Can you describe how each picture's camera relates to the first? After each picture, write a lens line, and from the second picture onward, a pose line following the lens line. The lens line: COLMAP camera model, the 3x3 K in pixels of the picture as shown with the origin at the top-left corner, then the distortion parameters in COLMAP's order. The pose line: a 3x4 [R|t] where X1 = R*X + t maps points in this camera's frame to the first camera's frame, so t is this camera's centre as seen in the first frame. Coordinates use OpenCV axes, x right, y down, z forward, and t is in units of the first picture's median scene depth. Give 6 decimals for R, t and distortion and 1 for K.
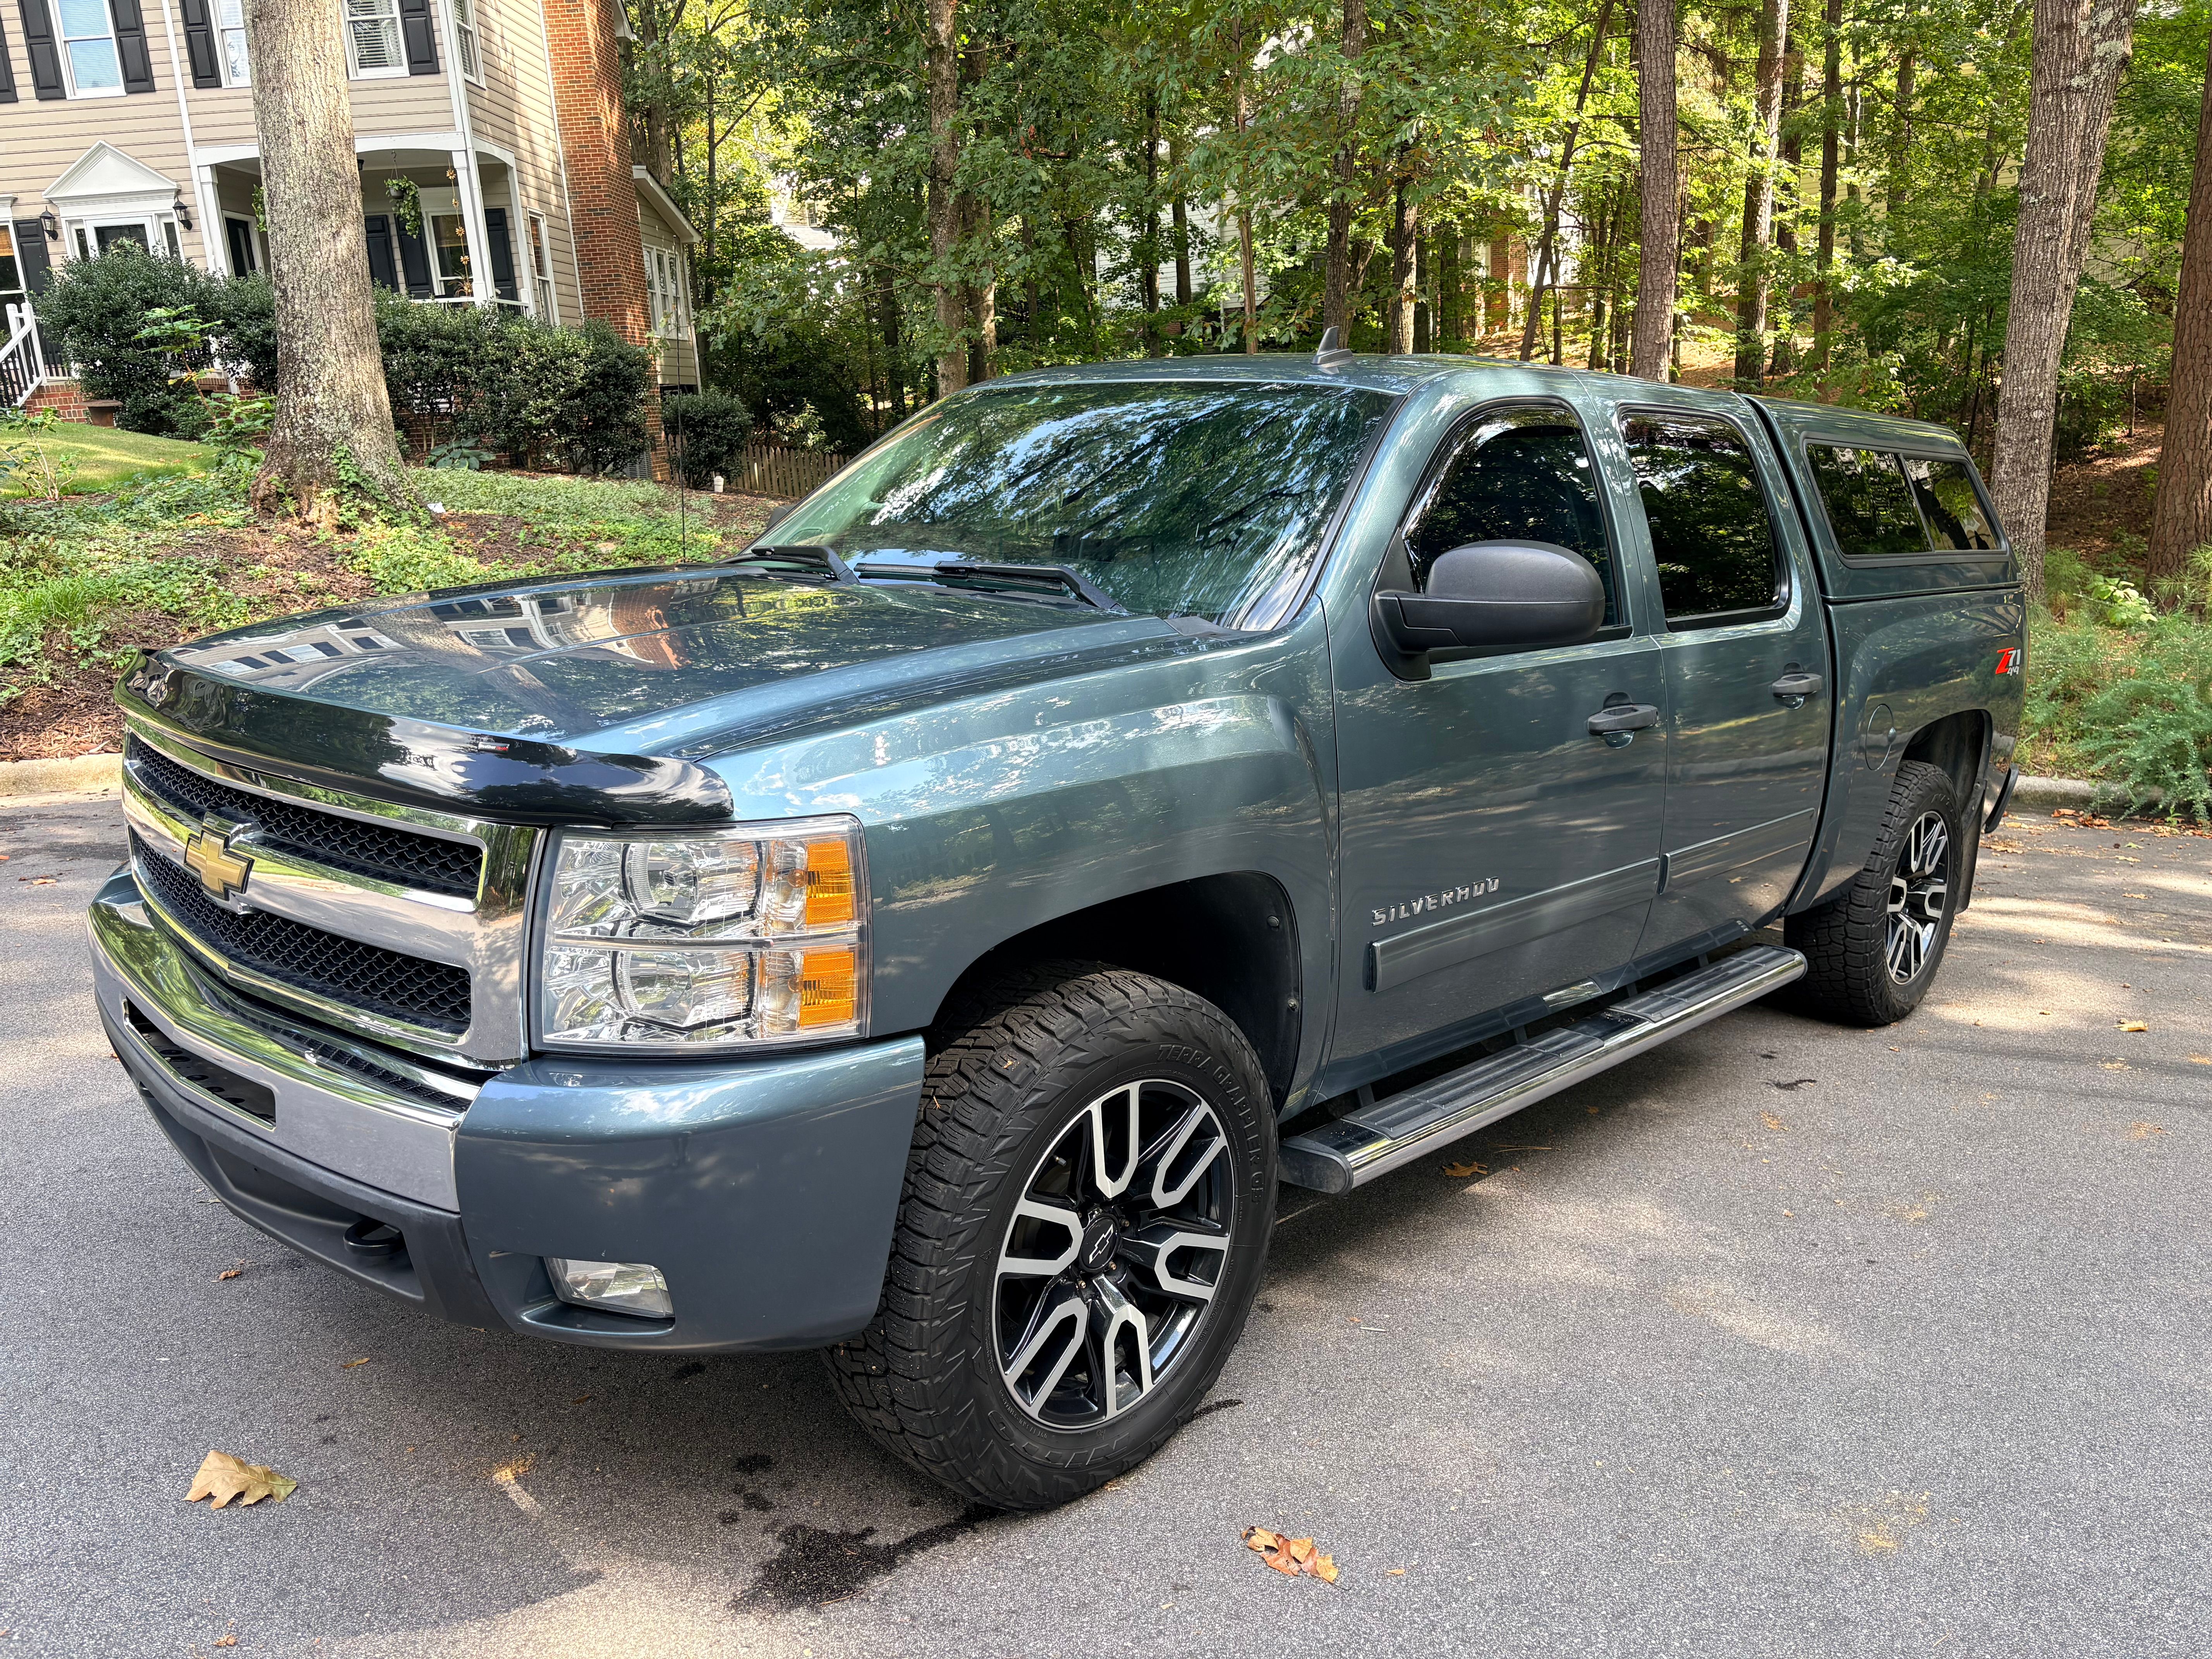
lens RADIAL K [[1674.9, 0, 1125.0], [0, 1674.9, 790.9], [0, 0, 1]] dist [0.038387, -0.039135]
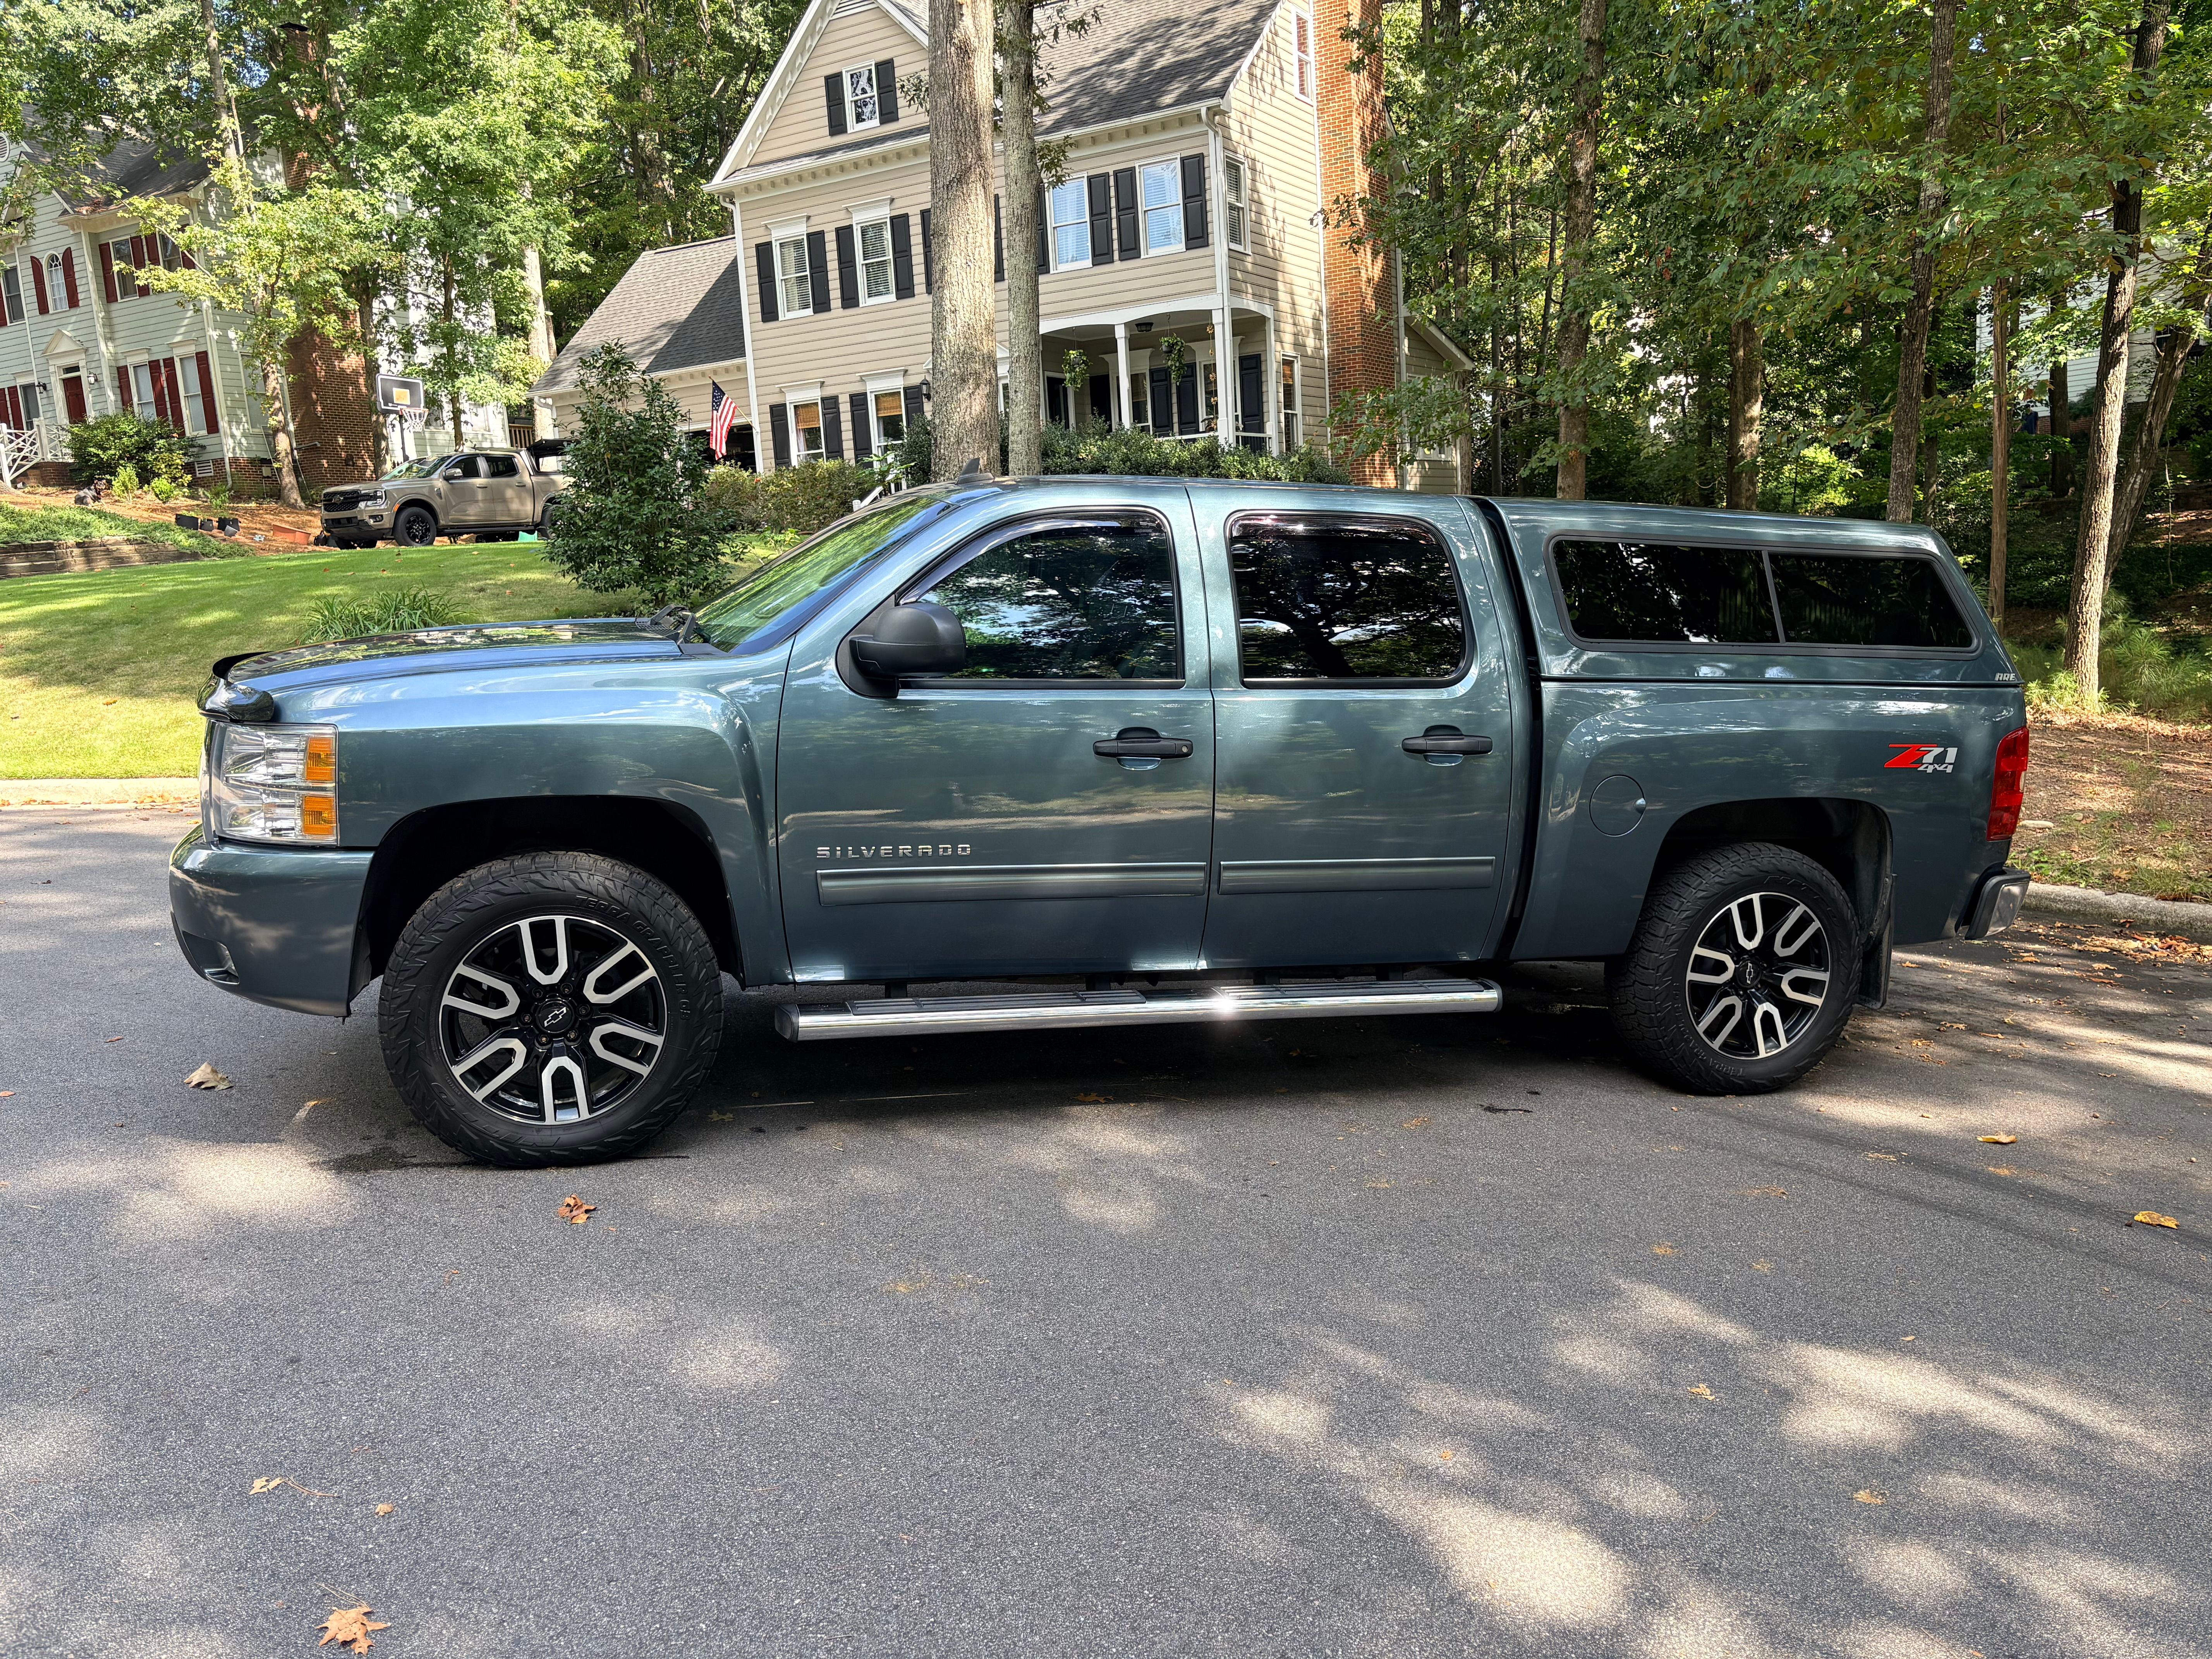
lens RADIAL K [[1674.9, 0, 1125.0], [0, 1674.9, 790.9], [0, 0, 1]] dist [0.038387, -0.039135]
pose [[0.874131, 0.066507, -0.481116, 0.131225], [-0.098273, 0.994310, -0.041100, 0.006479], [0.475645, 0.083208, 0.875693, -0.020792]]
